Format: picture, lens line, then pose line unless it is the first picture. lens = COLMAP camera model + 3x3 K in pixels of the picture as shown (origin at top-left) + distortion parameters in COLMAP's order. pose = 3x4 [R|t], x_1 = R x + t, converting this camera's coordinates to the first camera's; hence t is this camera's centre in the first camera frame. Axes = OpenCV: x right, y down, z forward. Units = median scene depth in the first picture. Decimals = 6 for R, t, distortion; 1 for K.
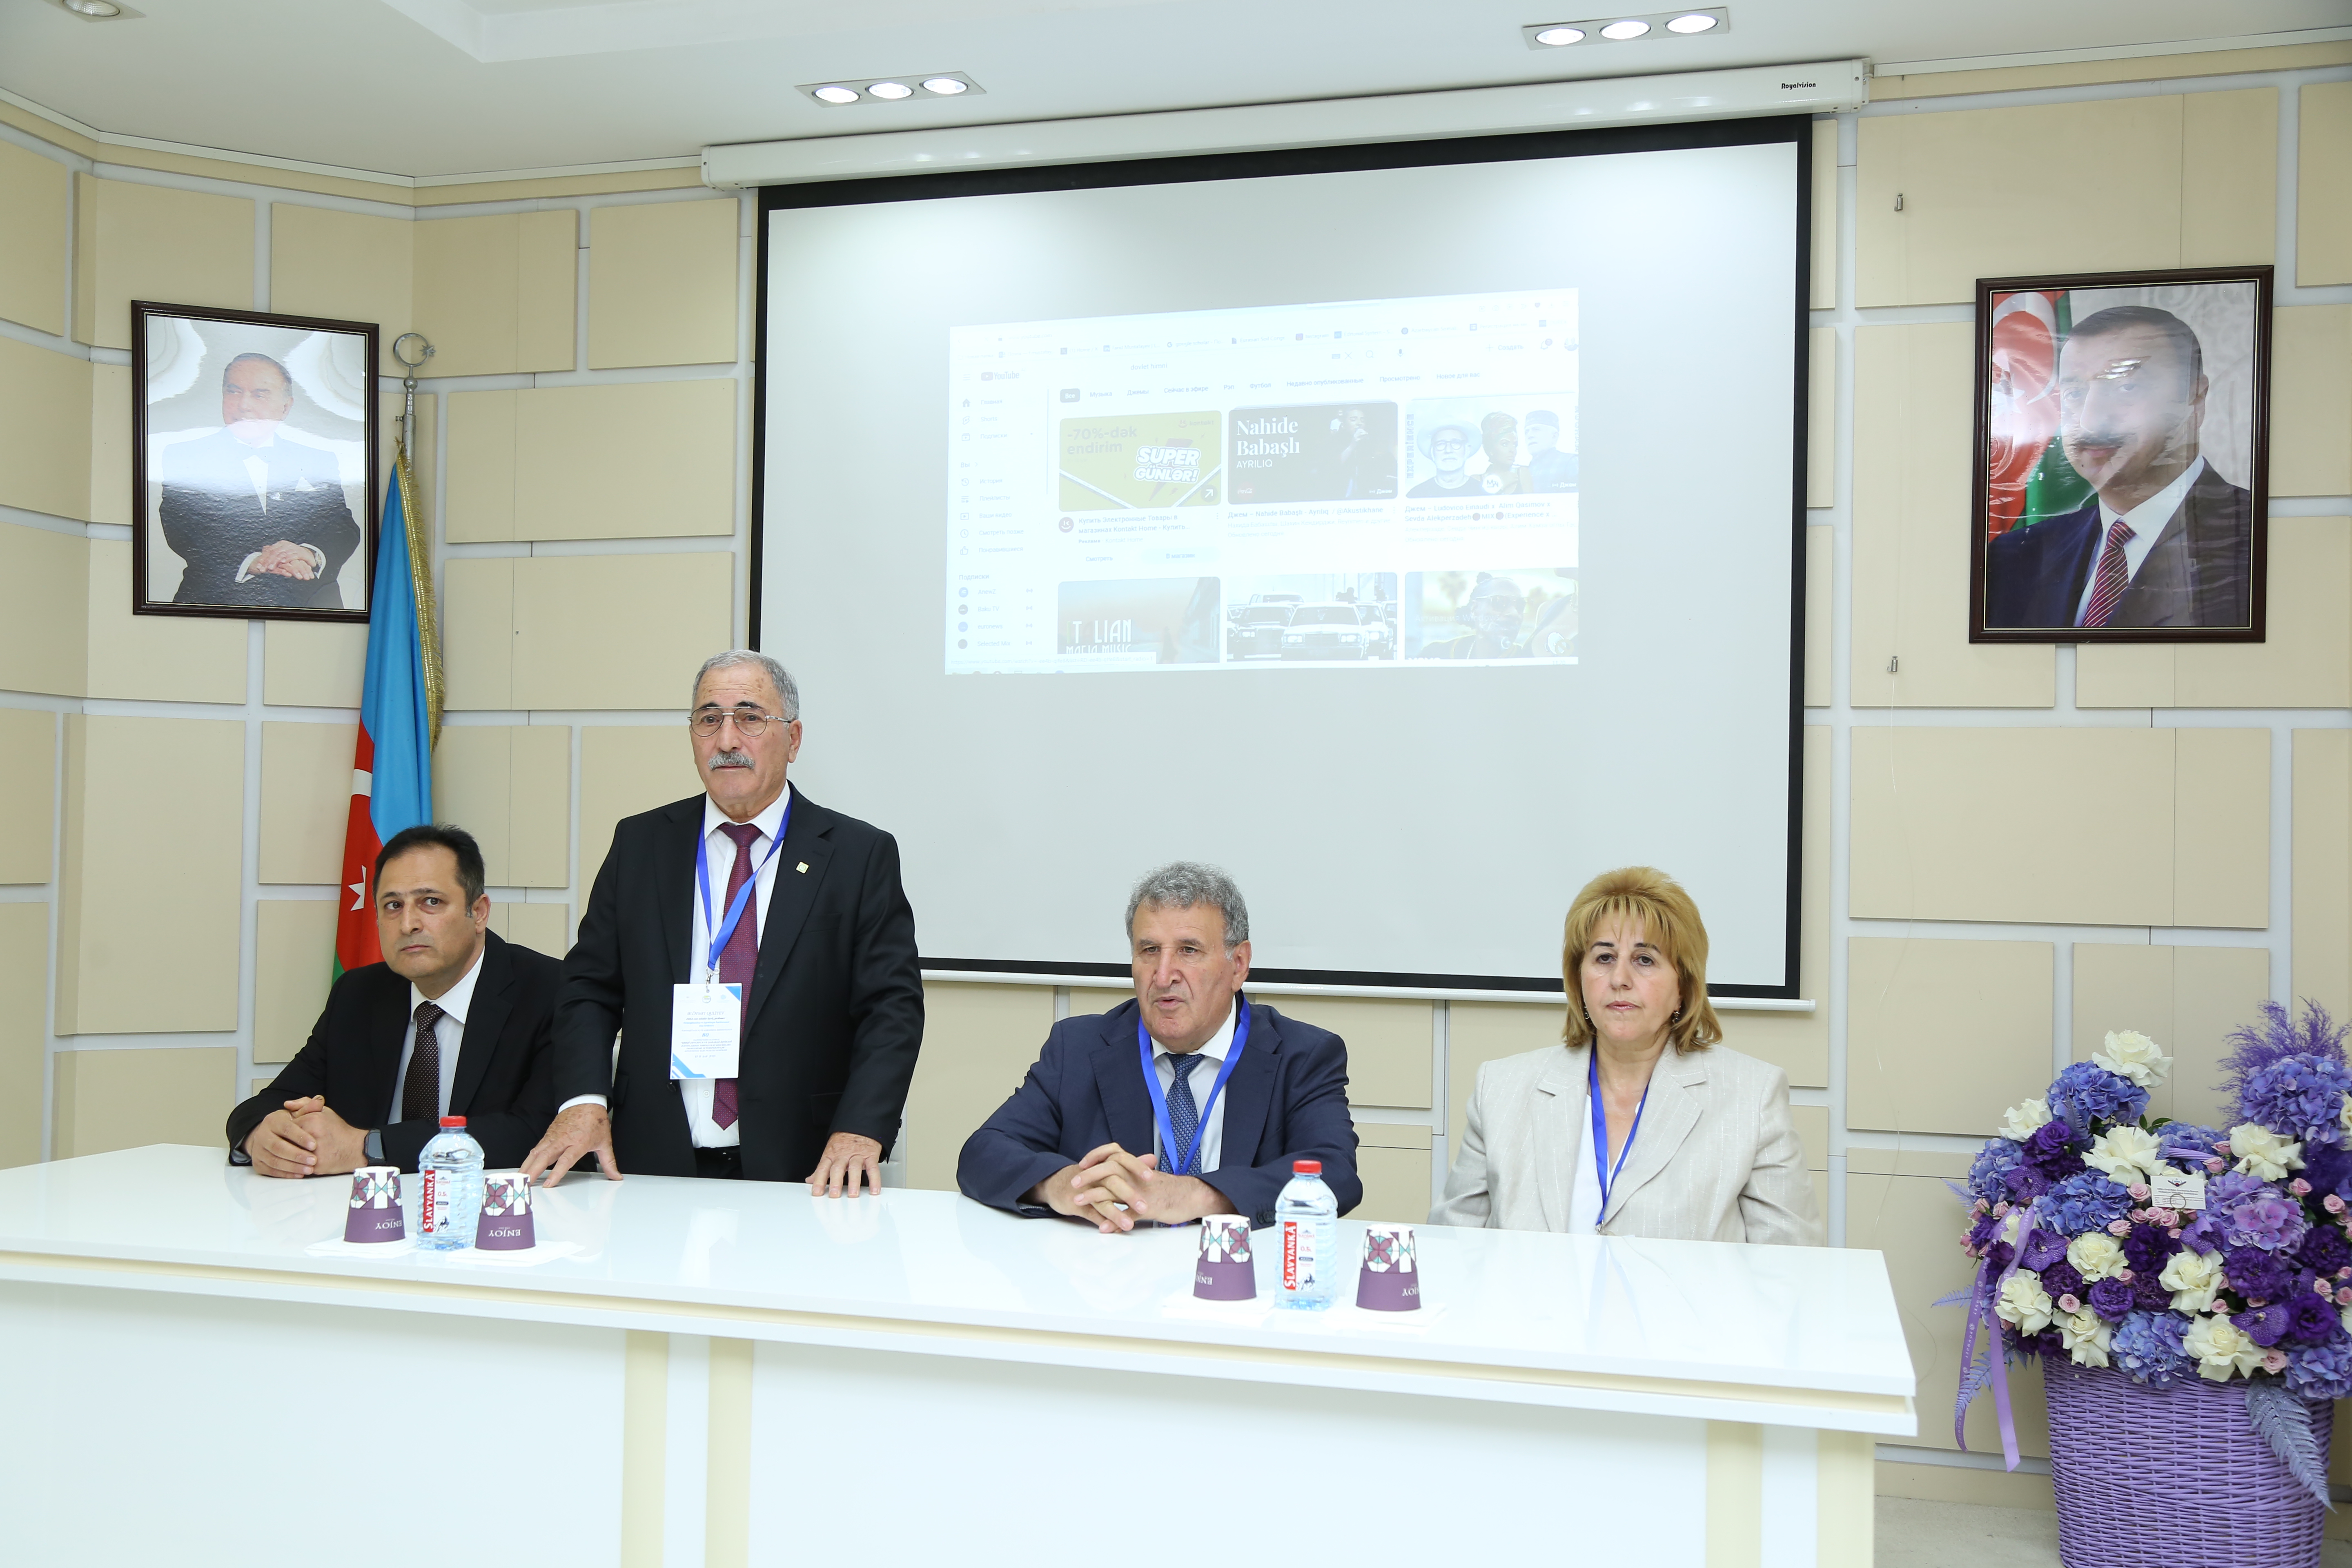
lens RADIAL K [[2441.3, 0, 1176.0], [0, 2441.3, 784.0], [0, 0, 1]] dist [0.004714, 0.046242]
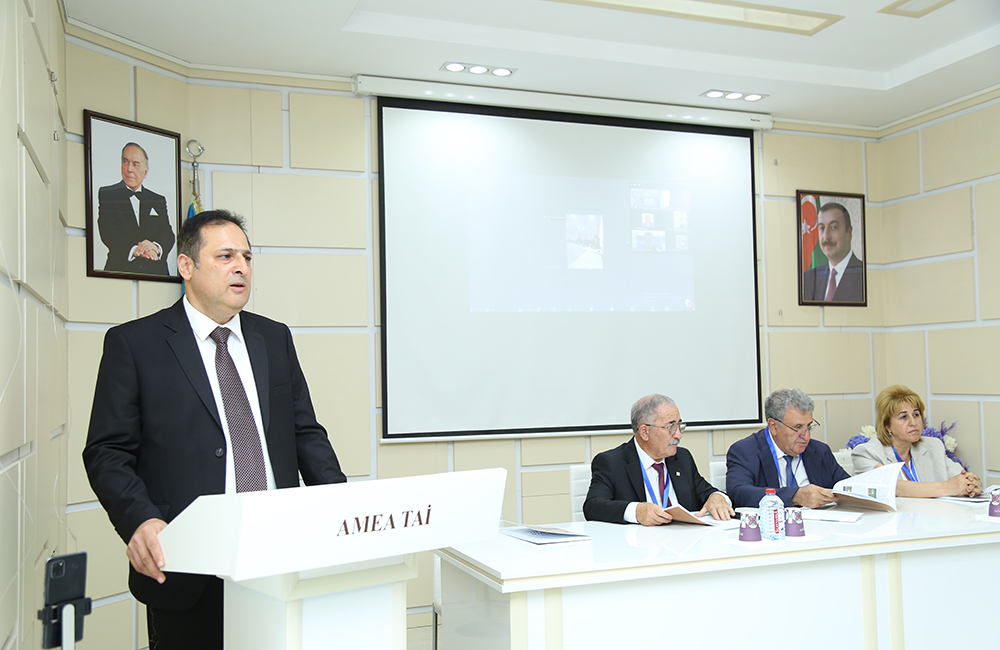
lens RADIAL K [[1054.5, 0, 501.9], [0, 1054.5, 320.7], [0, 0, 1]] dist [0.018471, 0.019595]
pose [[0.765703, 0.000953, 0.643193, -0.756327], [0.015111, 0.999696, -0.019472, -0.016017], [-0.643017, 0.024629, 0.765456, 0.191756]]
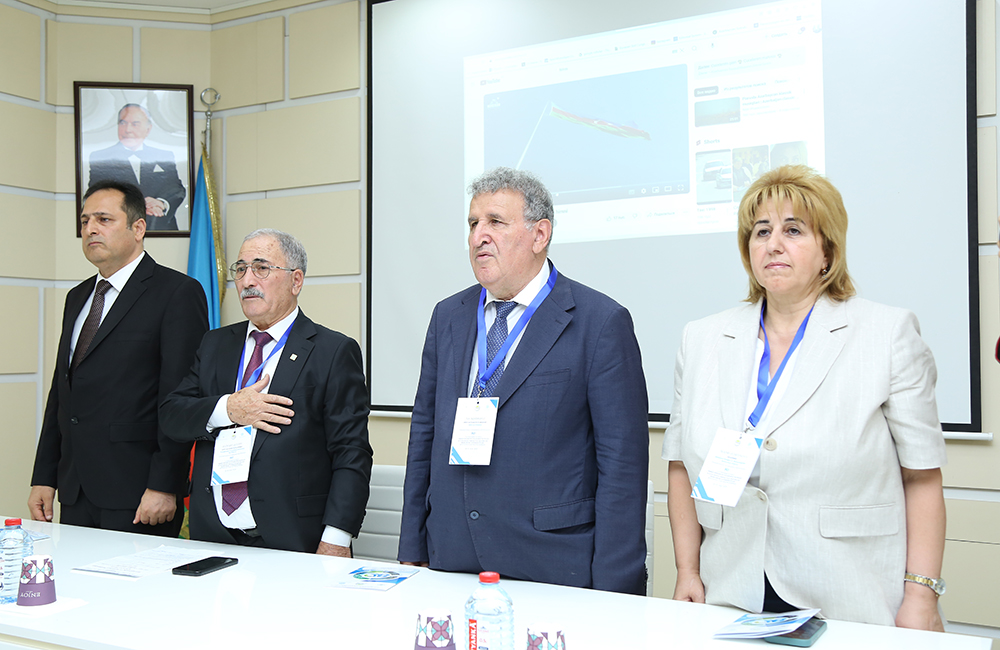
lens RADIAL K [[1102.5, 0, 453.8], [0, 1102.5, 296.4], [0, 0, 1]] dist [0.020752, 0.011554]
pose [[0.969122, -0.031135, -0.244609, 0.097441], [0.025437, 0.999327, -0.026421, 0.011203], [0.245267, 0.019383, 0.969262, 0.217944]]
